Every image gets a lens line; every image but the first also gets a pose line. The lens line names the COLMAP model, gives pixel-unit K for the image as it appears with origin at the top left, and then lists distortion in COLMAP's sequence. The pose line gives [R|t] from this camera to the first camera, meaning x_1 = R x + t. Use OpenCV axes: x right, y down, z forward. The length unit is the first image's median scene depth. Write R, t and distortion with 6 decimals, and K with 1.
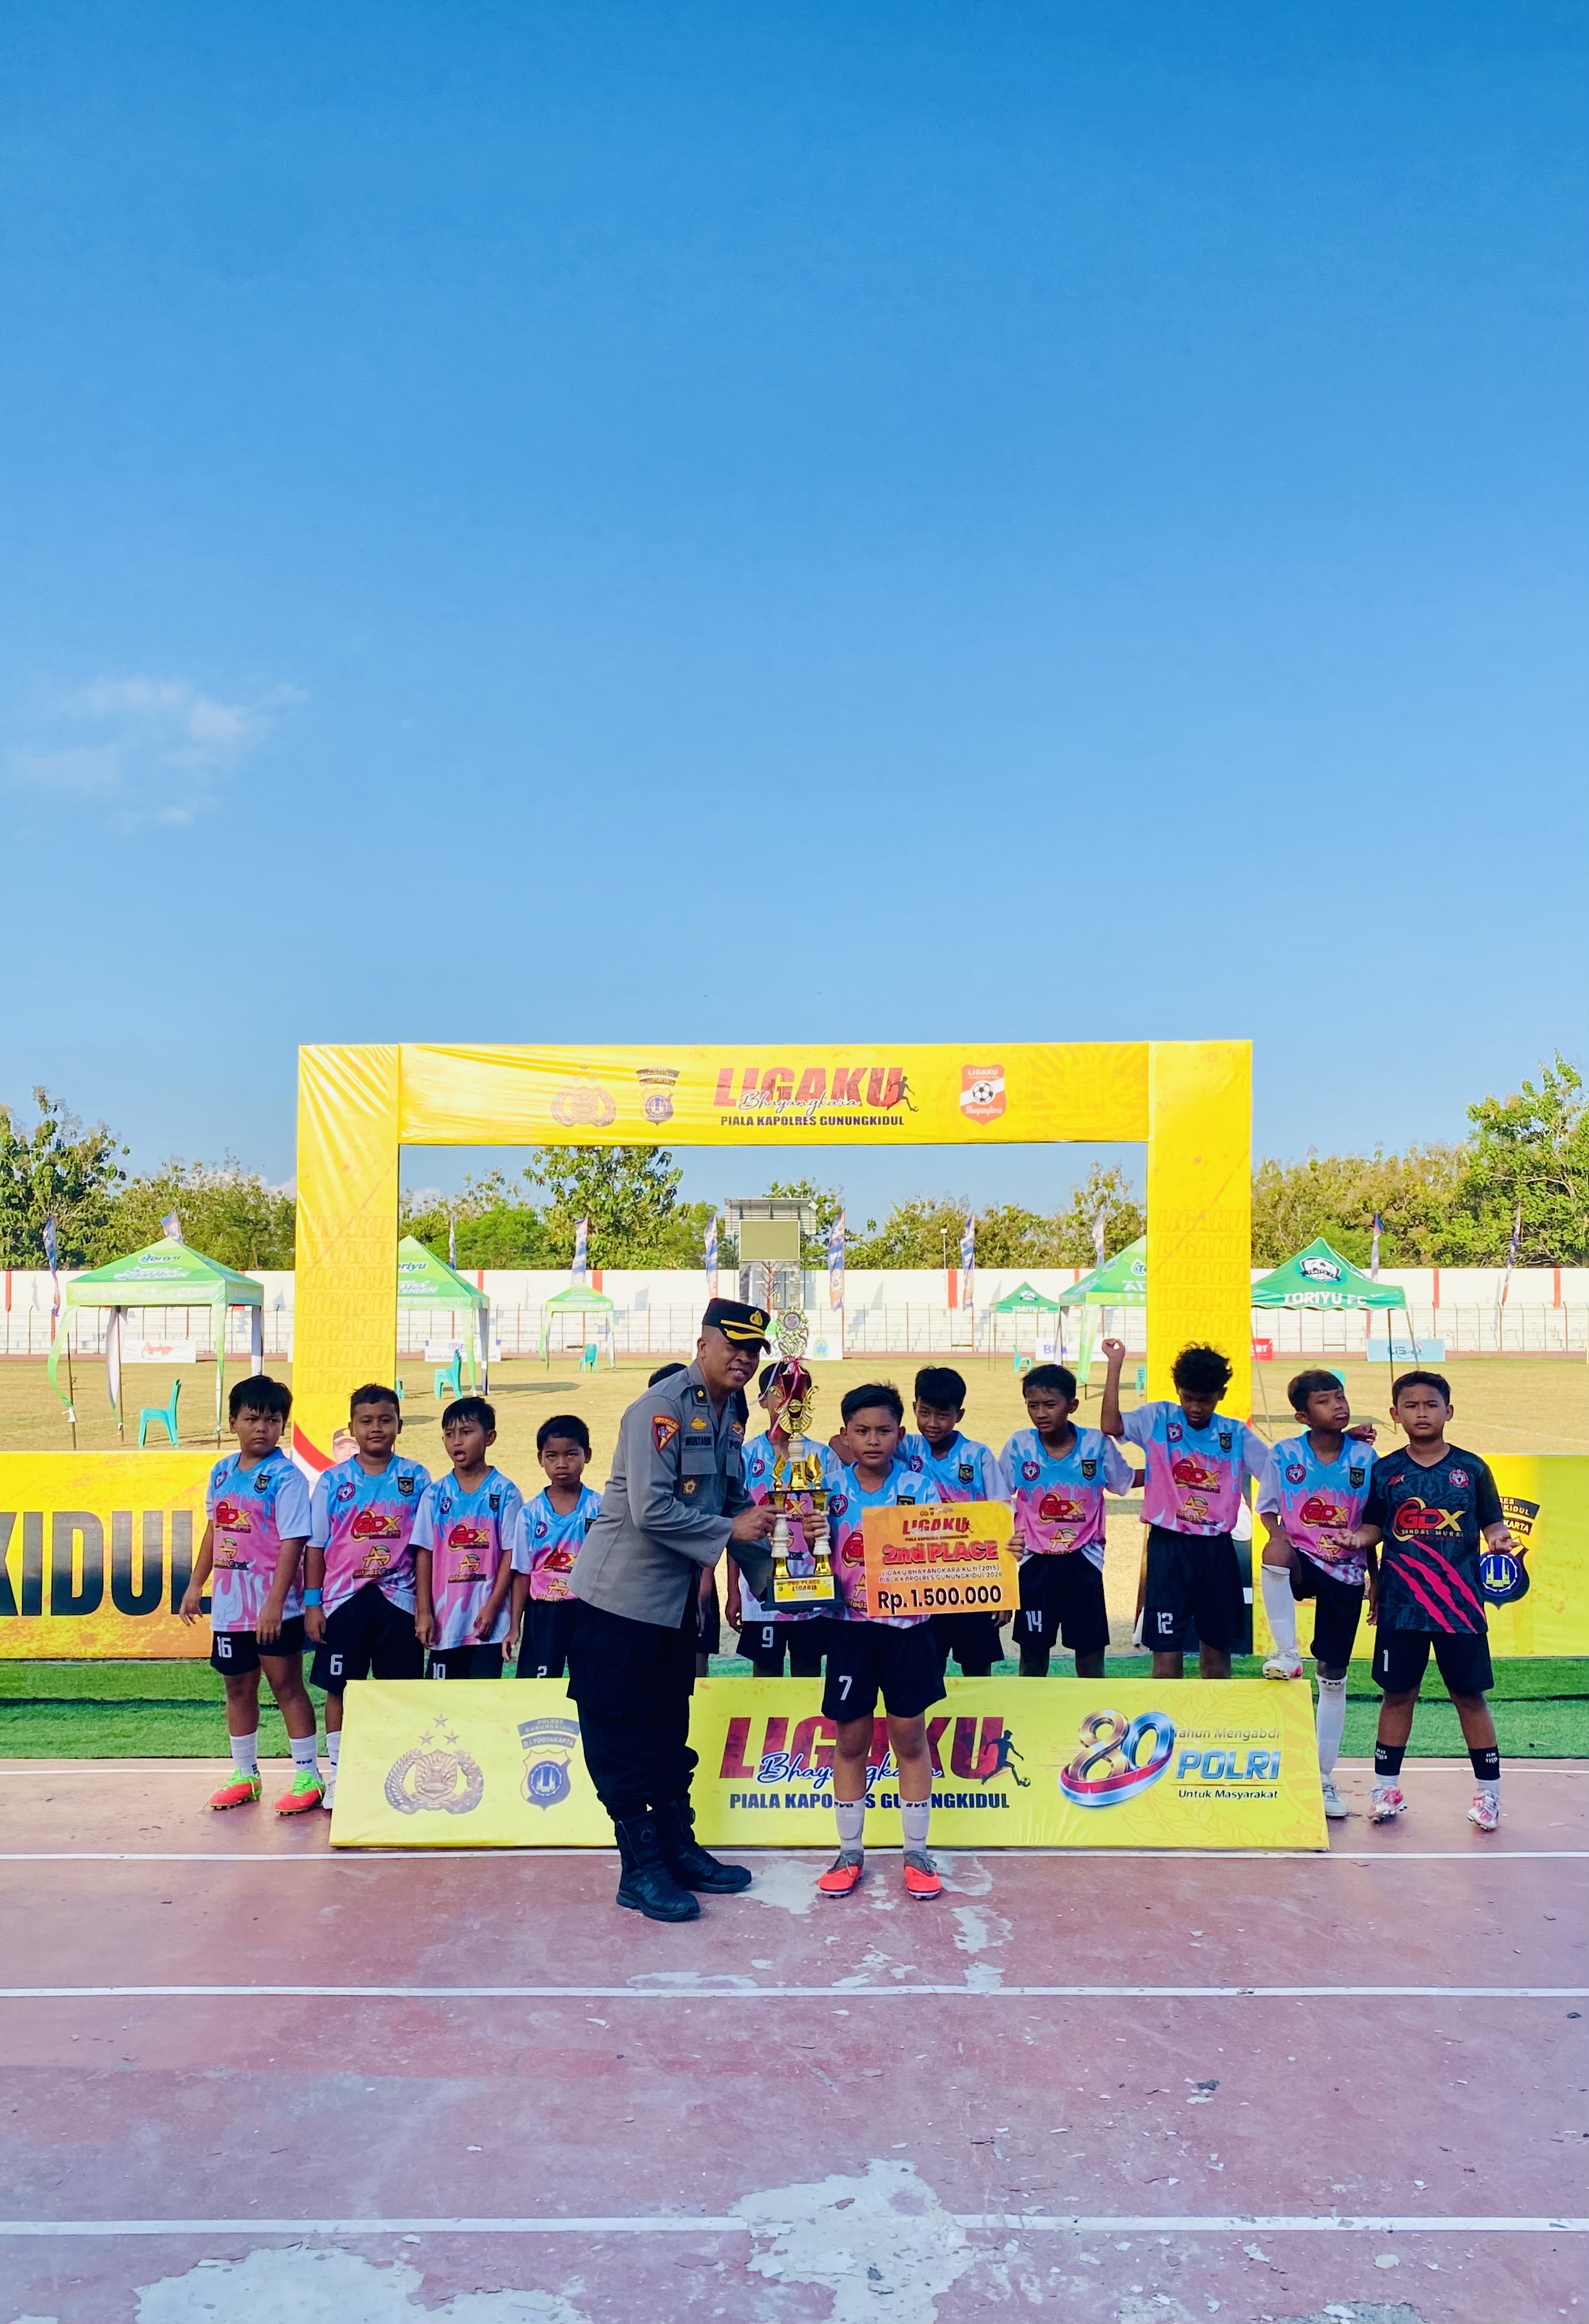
lens RADIAL K [[1872.6, 0, 798.1], [0, 1872.6, 1200.9], [0, 0, 1]] dist [0.006330, -0.003380]
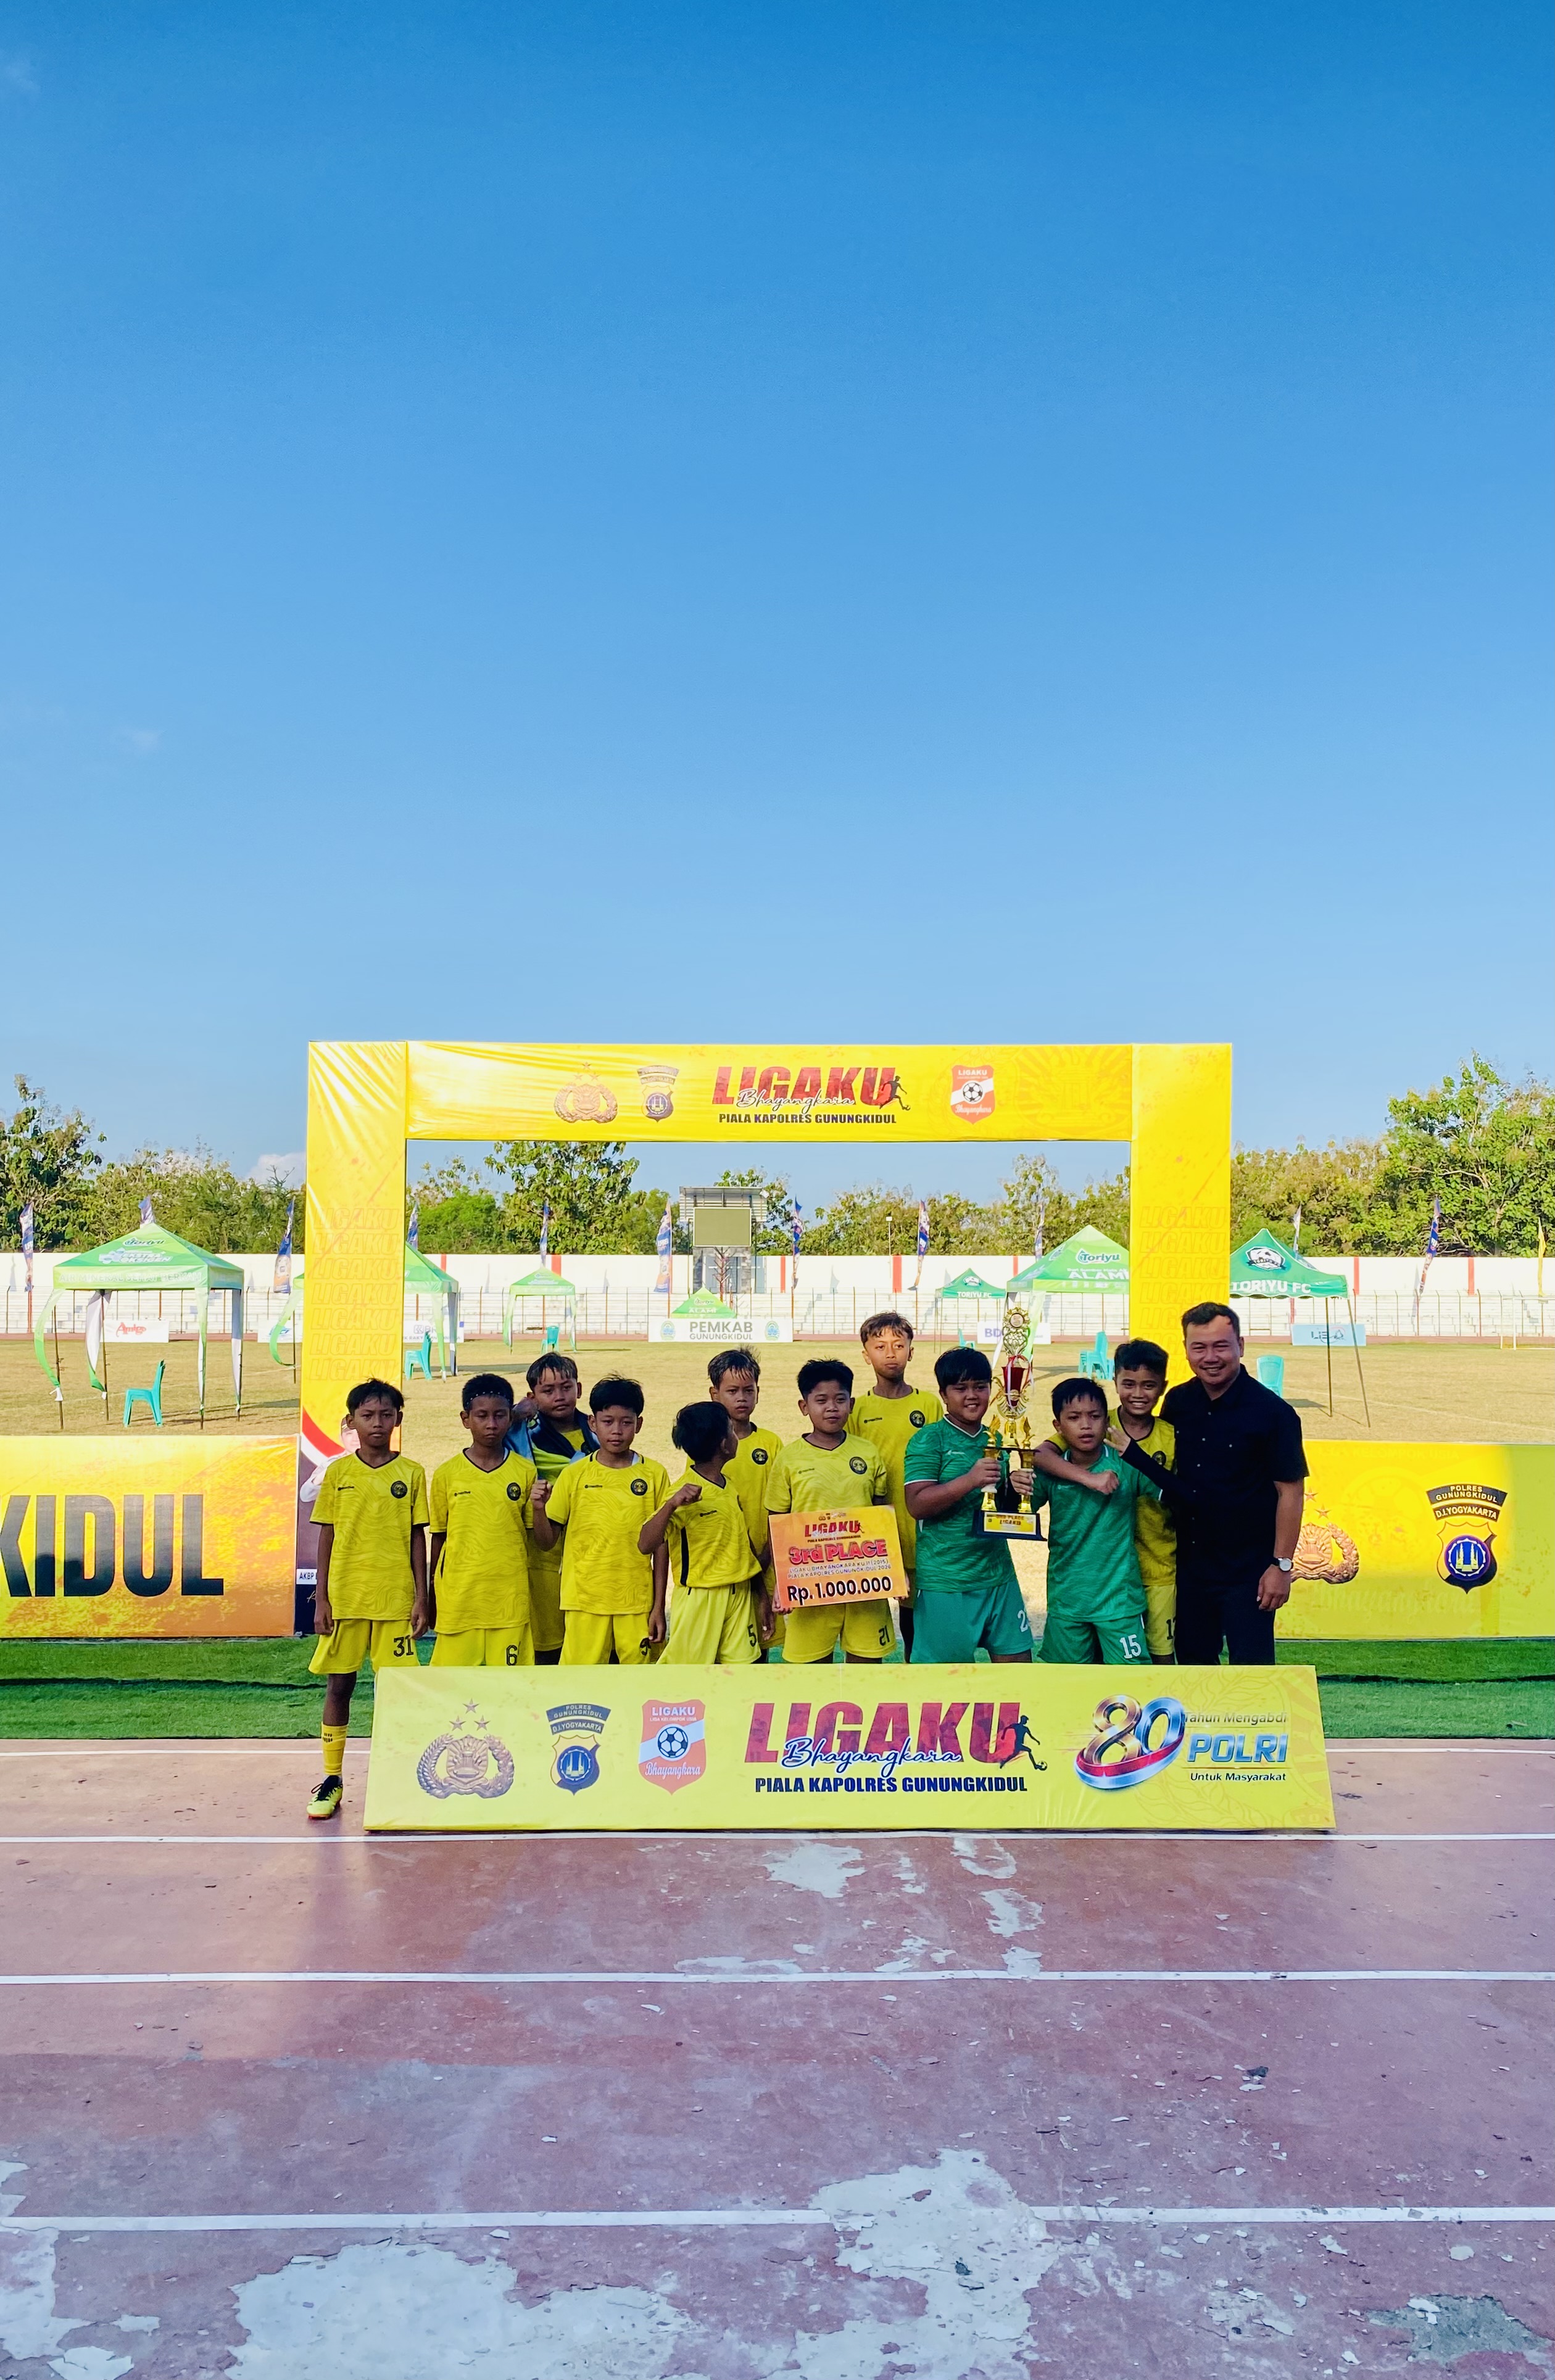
lens RADIAL K [[1793.2, 0, 777.5], [0, 1793.2, 1190.0], [0, 0, 1]] dist [0.008703, -0.004847]
pose [[0.999840, 0.005347, 0.017049, -0.053524], [-0.005356, 0.999986, 0.000523, -0.007700], [-0.017045, -0.000614, 0.999855, 0.020100]]
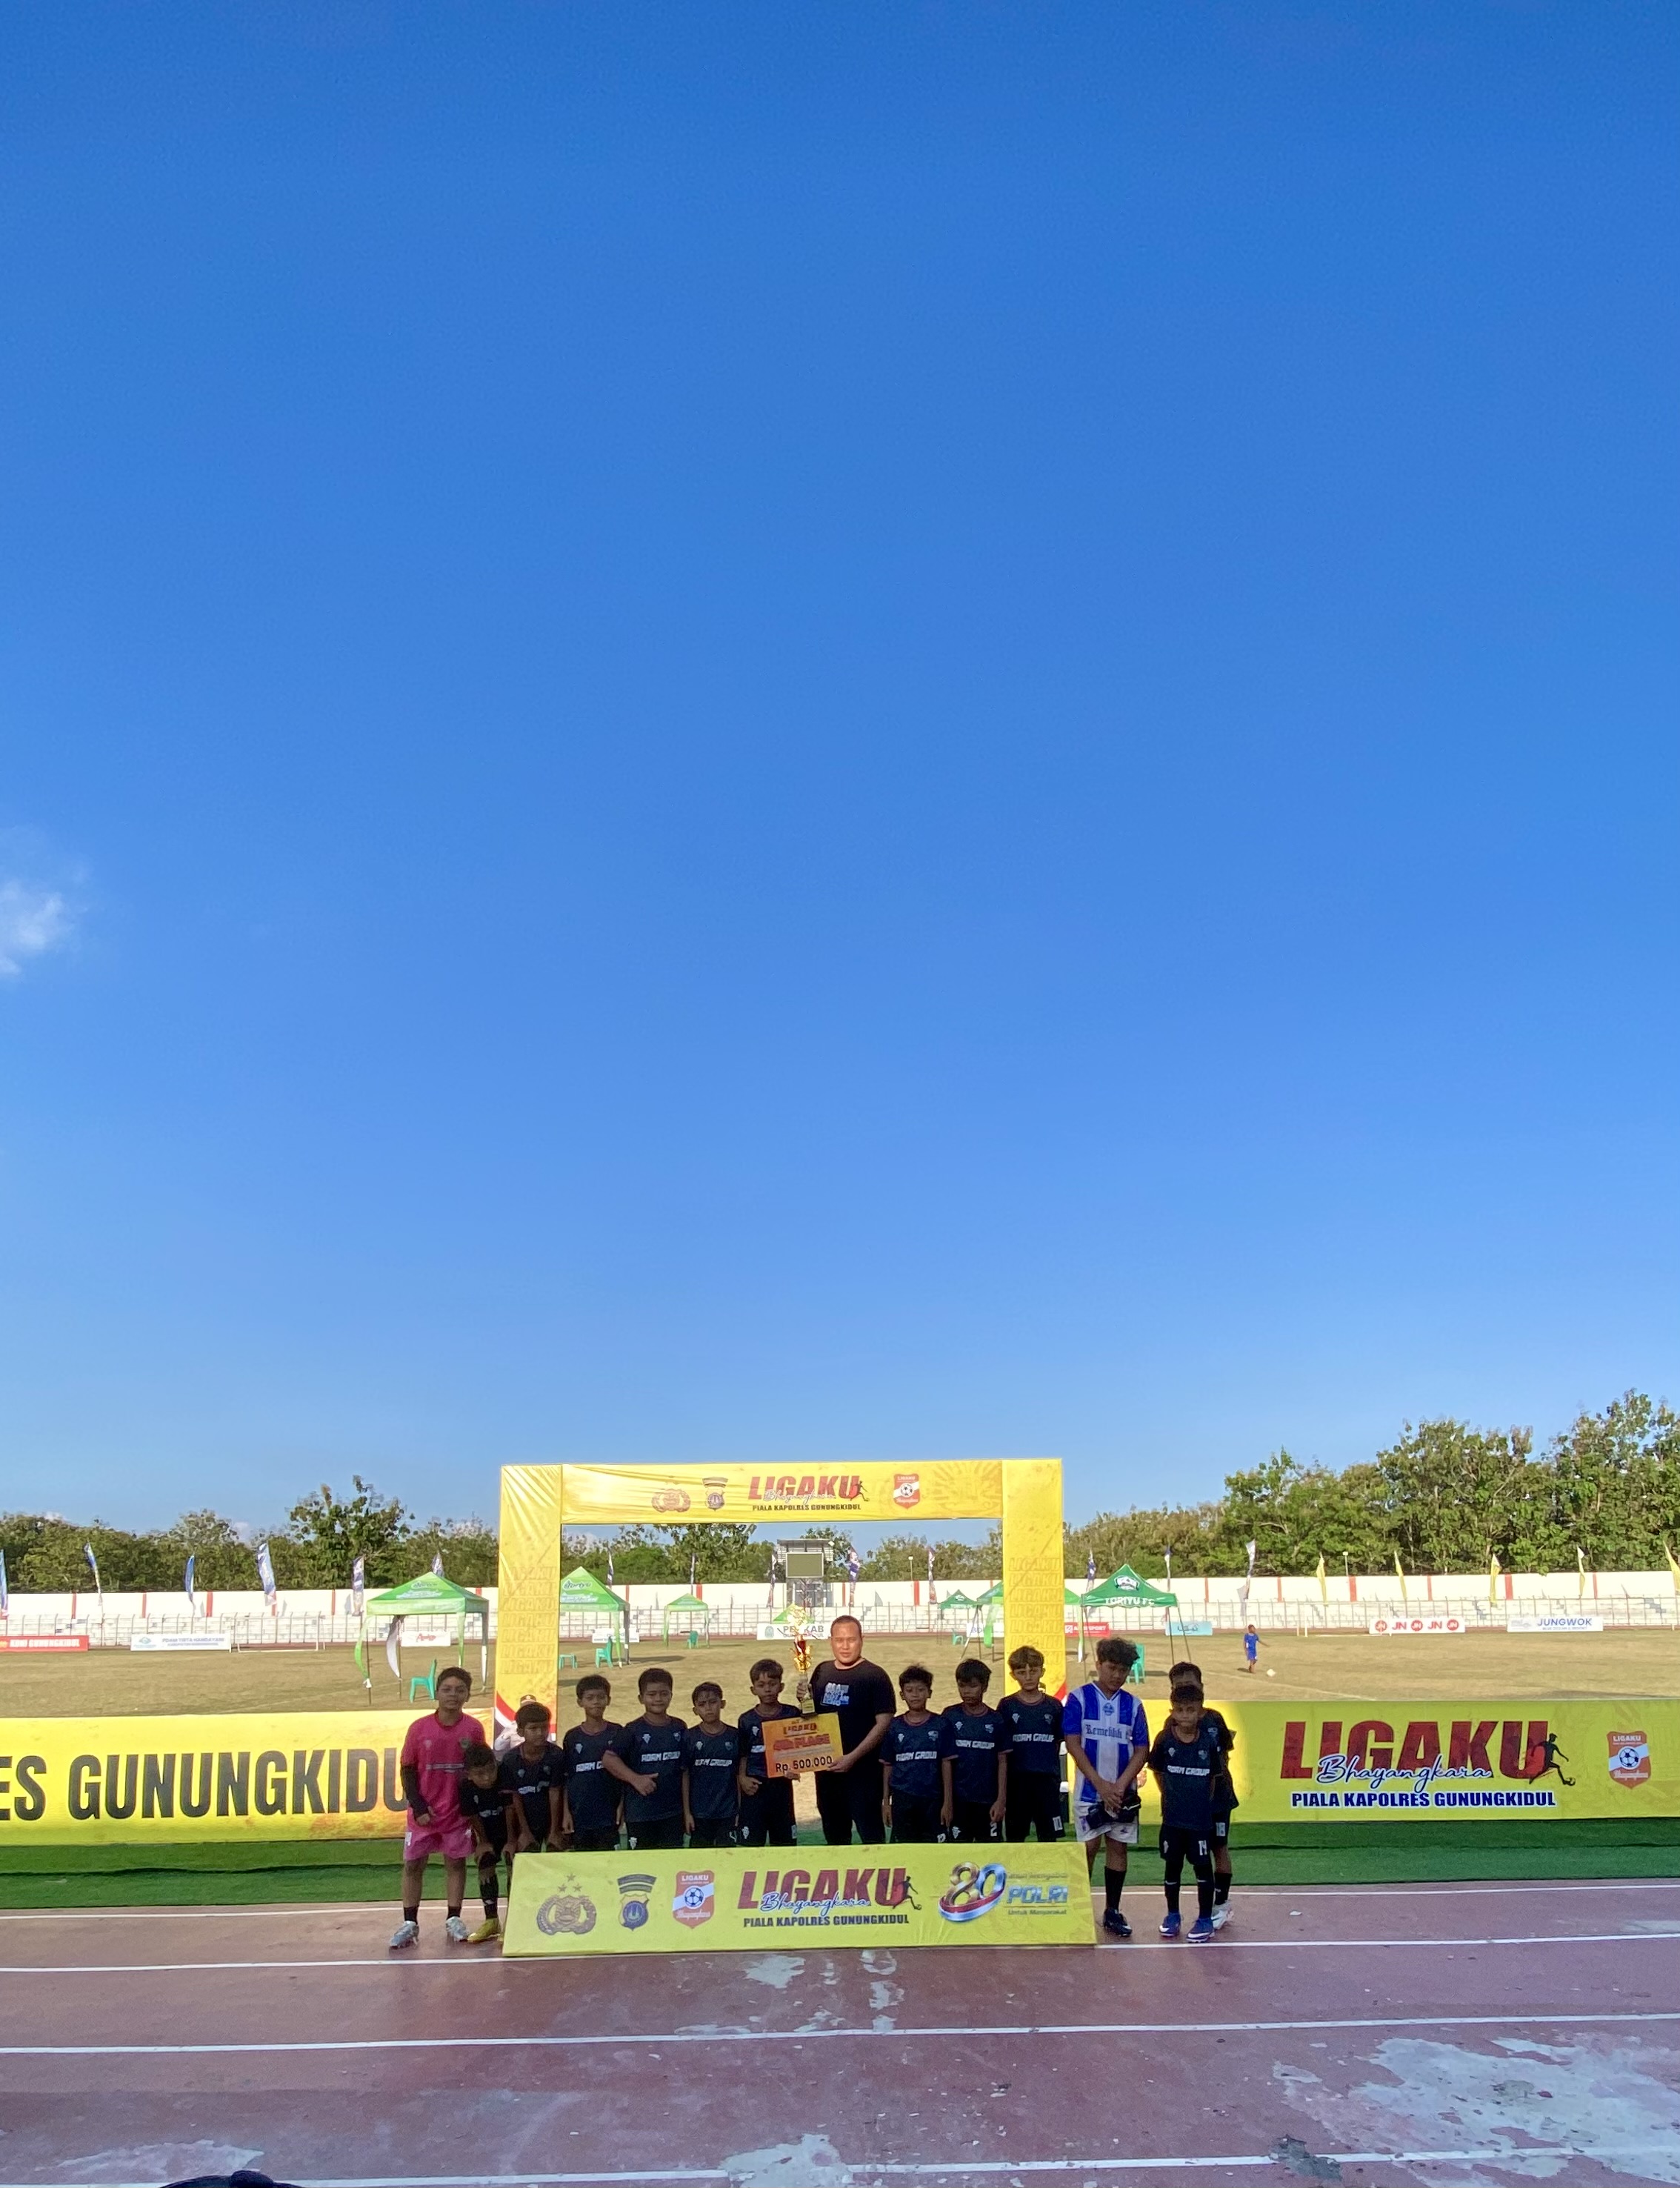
lens RADIAL K [[1146.8, 0, 851.6], [0, 1146.8, 1464.1], [0, 0, 1]] dist [0.002500, -0.000053]
pose [[0.999654, -0.008819, 0.024776, 0.047951], [0.010420, 0.997814, -0.065251, -0.028803], [-0.024146, 0.065486, 0.997561, -0.077519]]
